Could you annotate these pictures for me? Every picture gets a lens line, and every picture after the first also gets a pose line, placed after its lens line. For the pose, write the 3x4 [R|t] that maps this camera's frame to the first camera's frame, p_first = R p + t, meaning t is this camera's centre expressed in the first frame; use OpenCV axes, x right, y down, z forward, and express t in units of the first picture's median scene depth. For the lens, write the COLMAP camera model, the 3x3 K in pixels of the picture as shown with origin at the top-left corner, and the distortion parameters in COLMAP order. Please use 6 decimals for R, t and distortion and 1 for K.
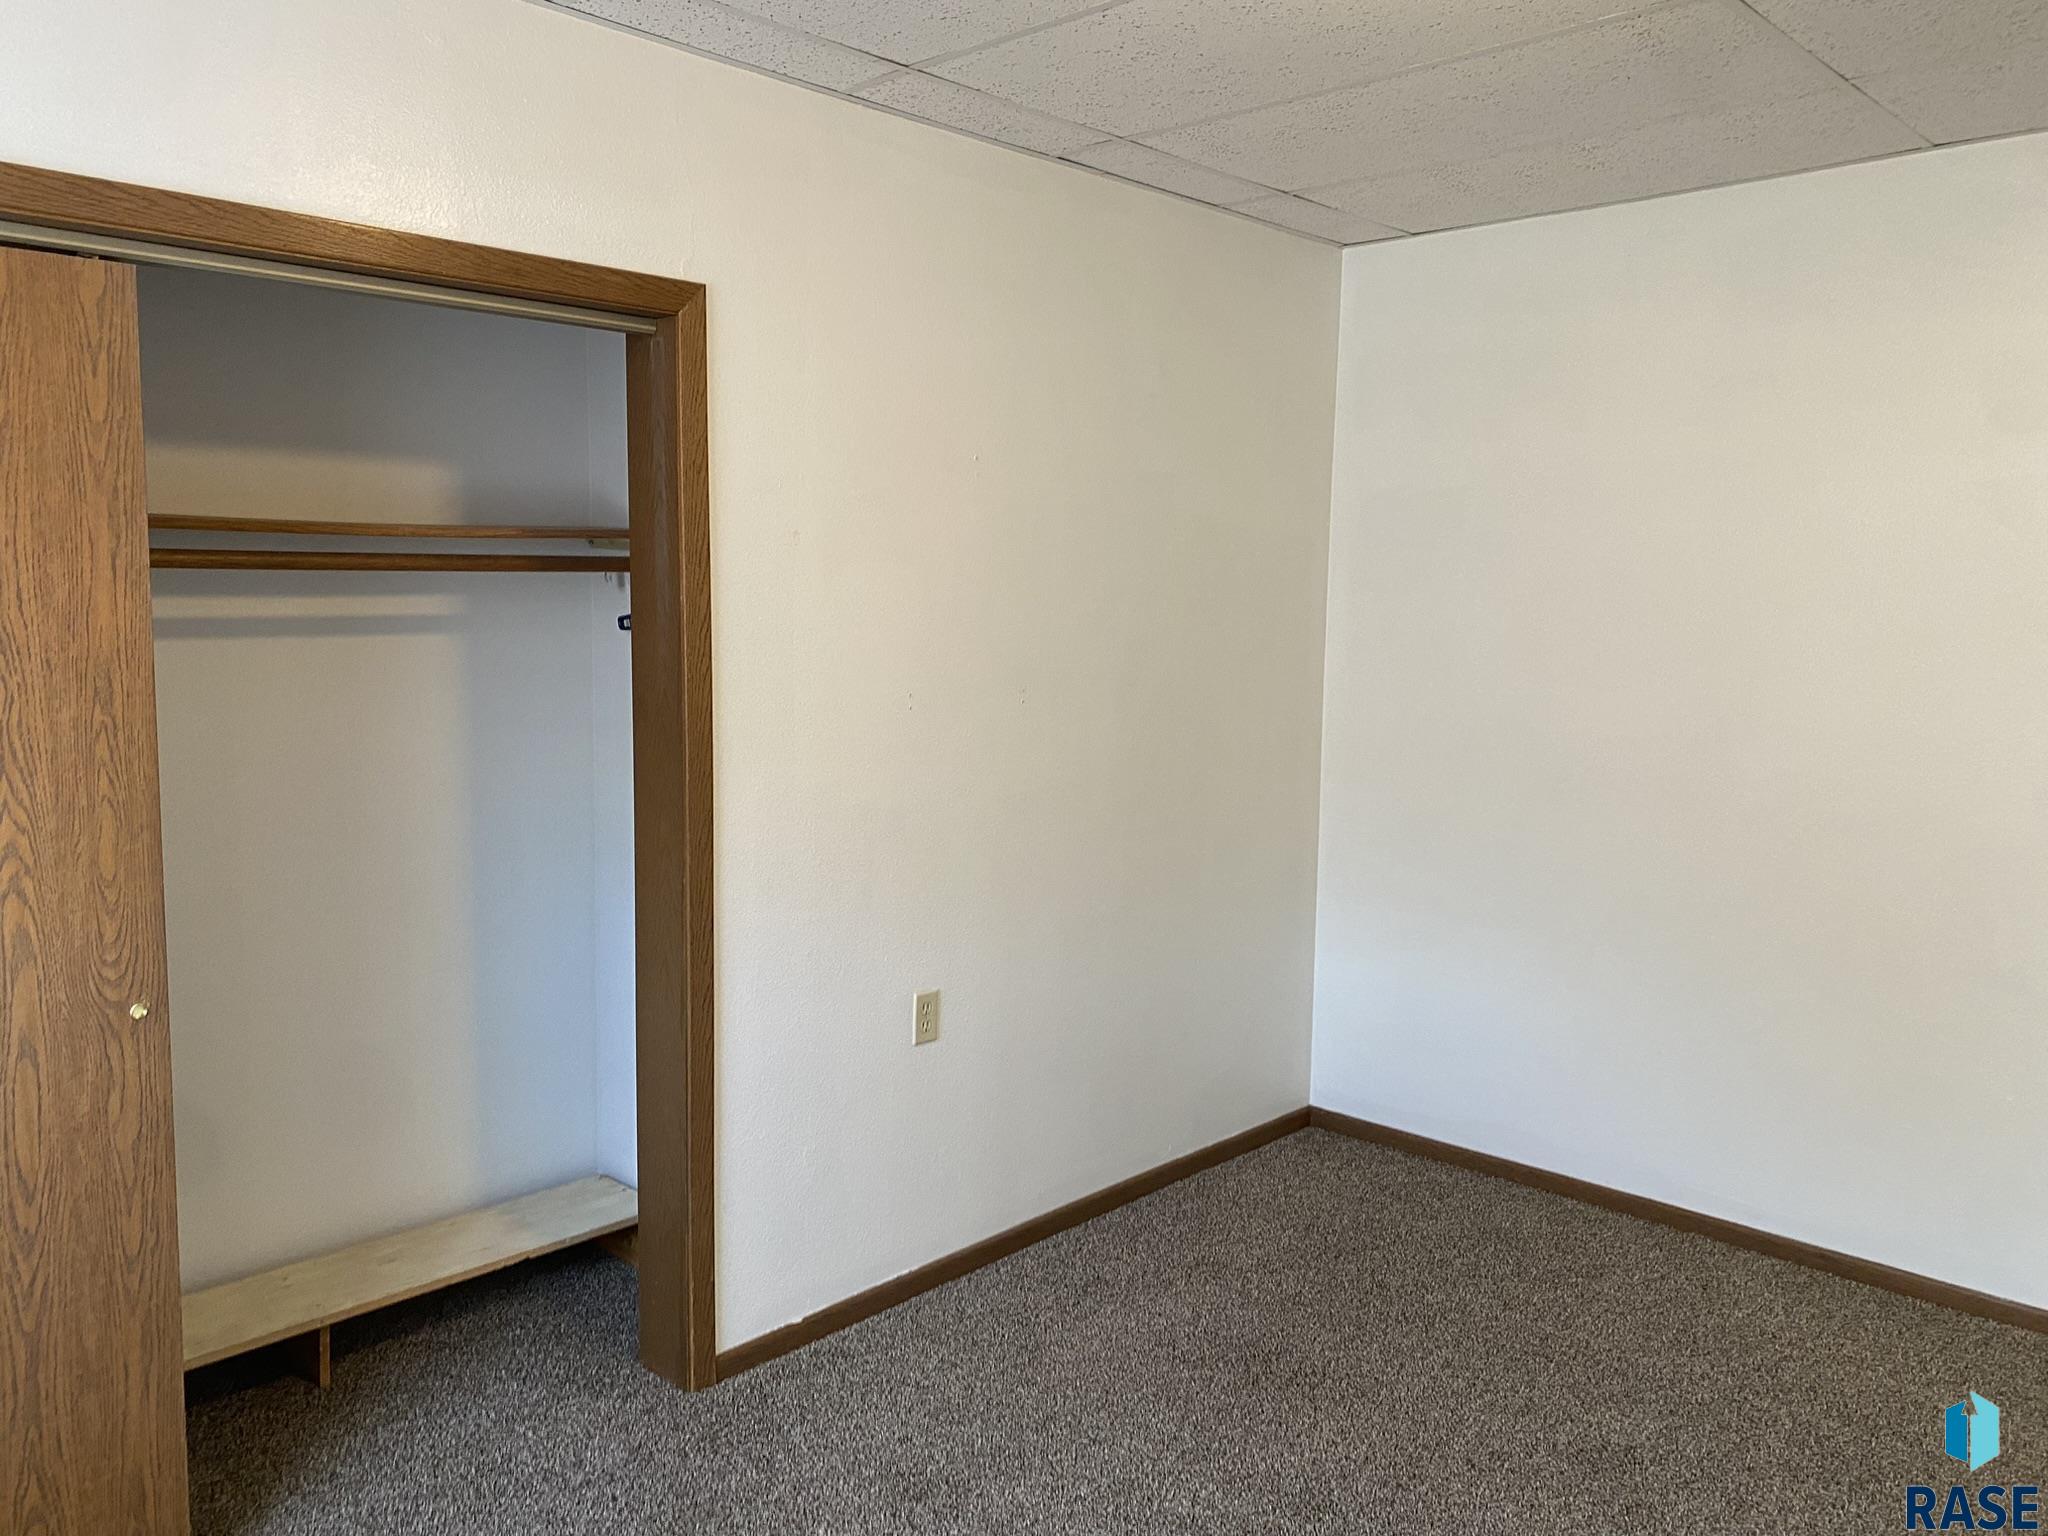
lens RADIAL K [[1561.0, 0, 1020.7], [0, 1561.0, 752.2], [0, 0, 1]] dist [0.062473, -0.060476]
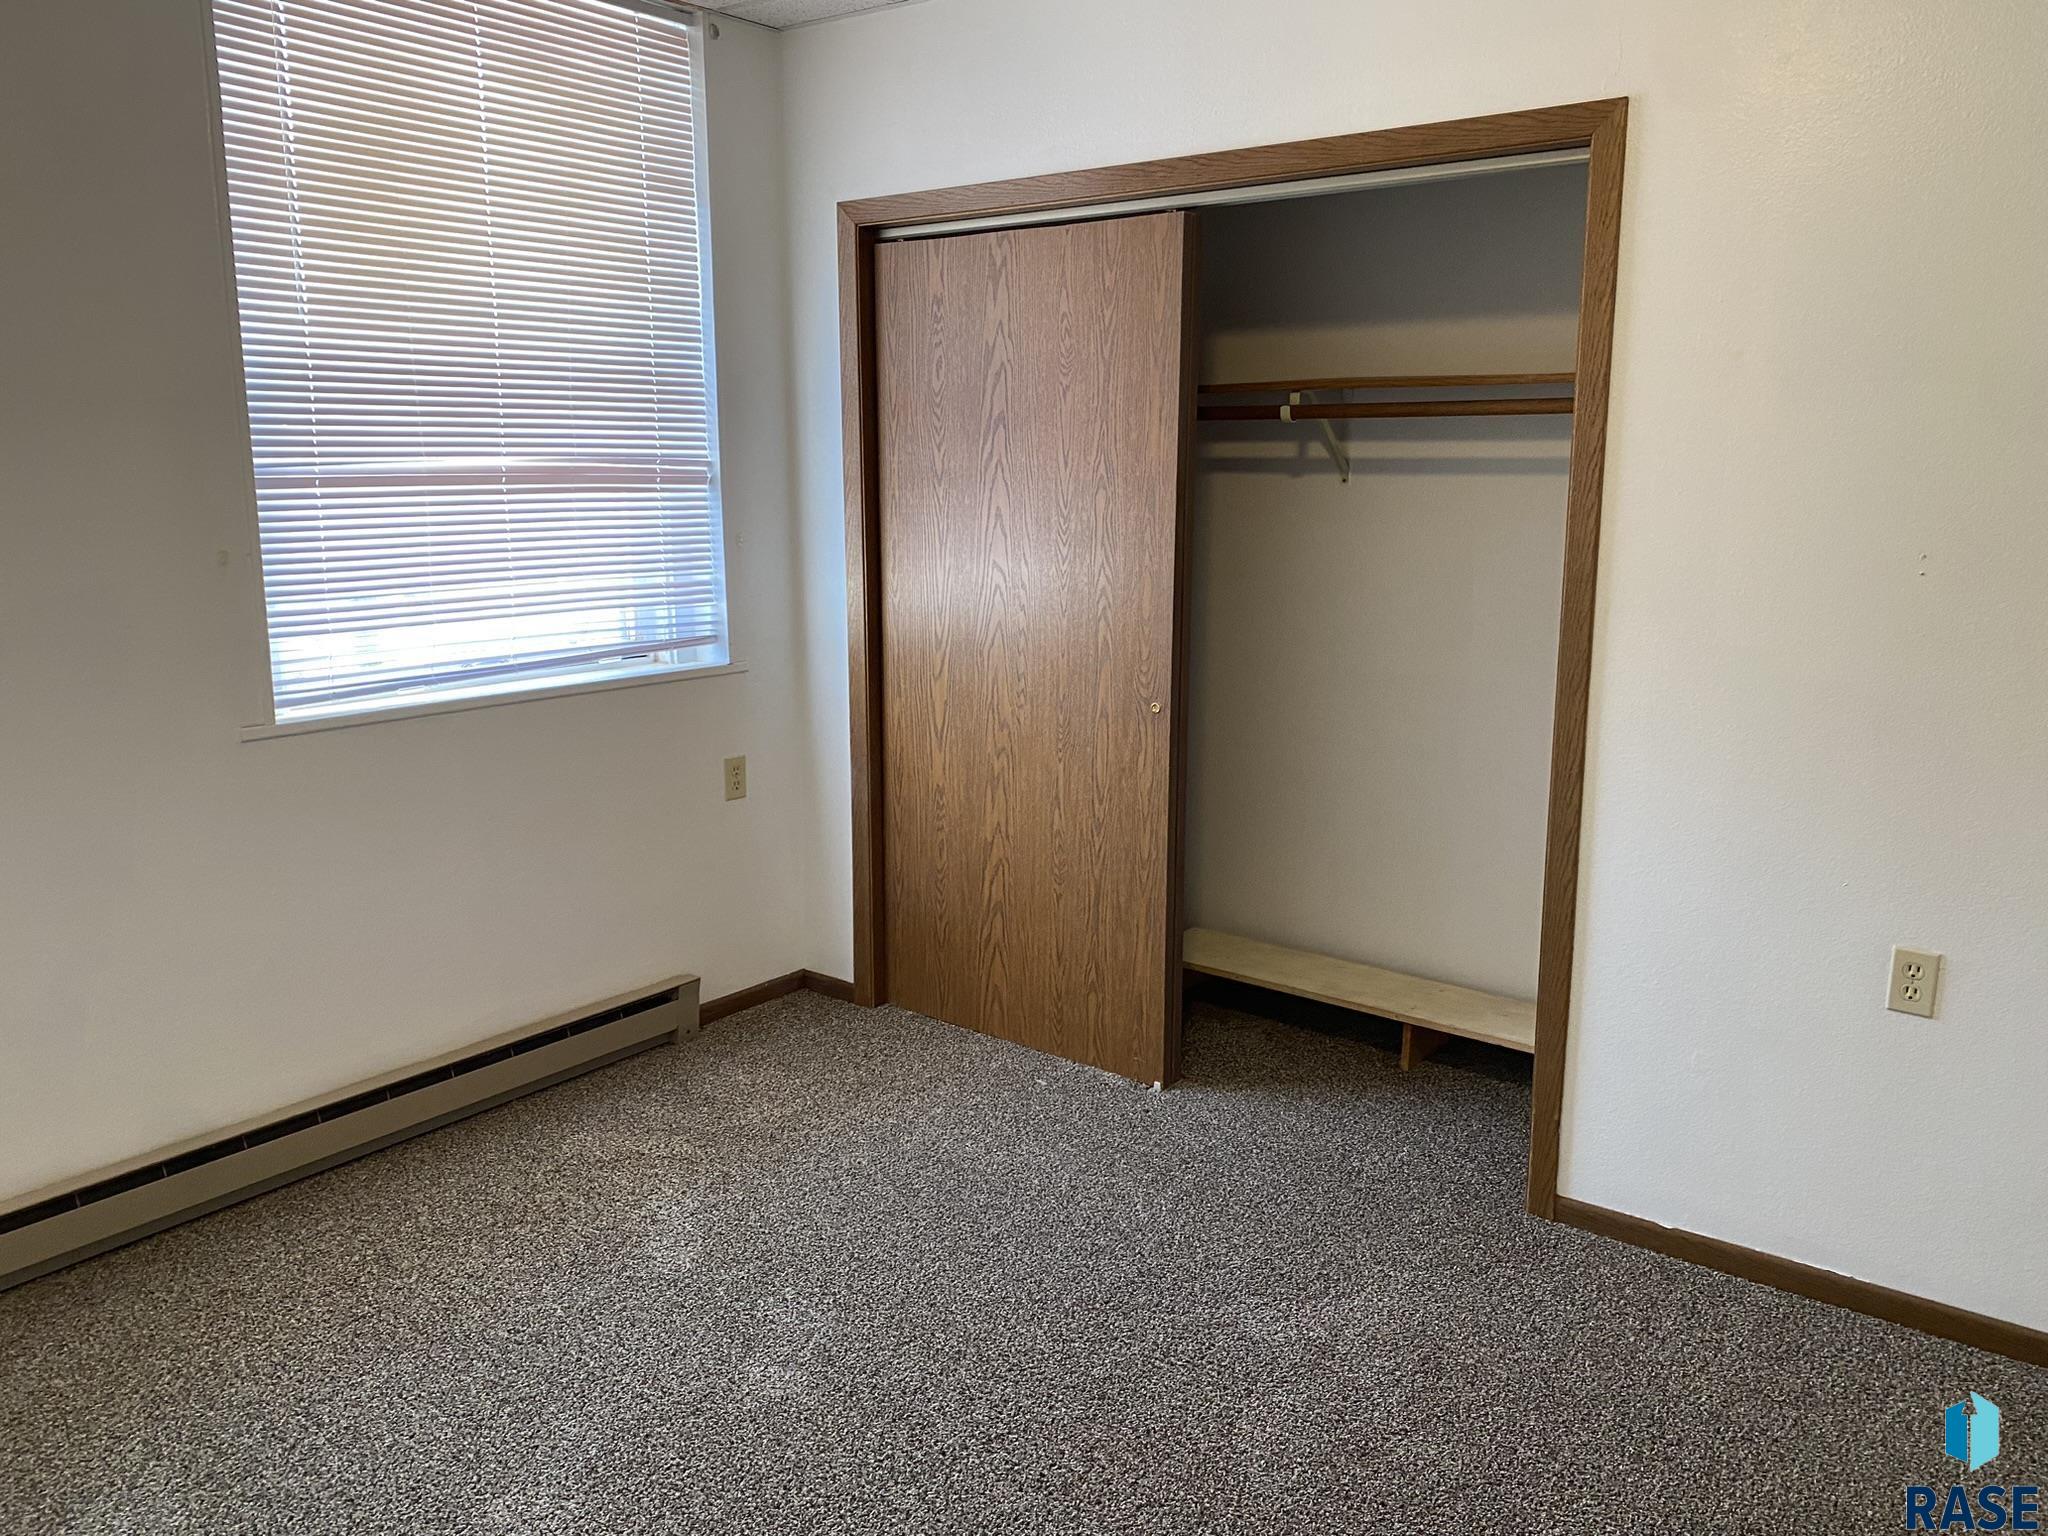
lens RADIAL K [[1561.0, 0, 1022.4], [0, 1561.0, 783.8], [0, 0, 1]] dist [0.062473, -0.060476]
pose [[0.102815, 0.195420, -0.975315, 0.967426], [-0.109494, 0.976776, 0.184171, -0.033682], [0.988656, 0.087856, 0.121824, 0.698315]]
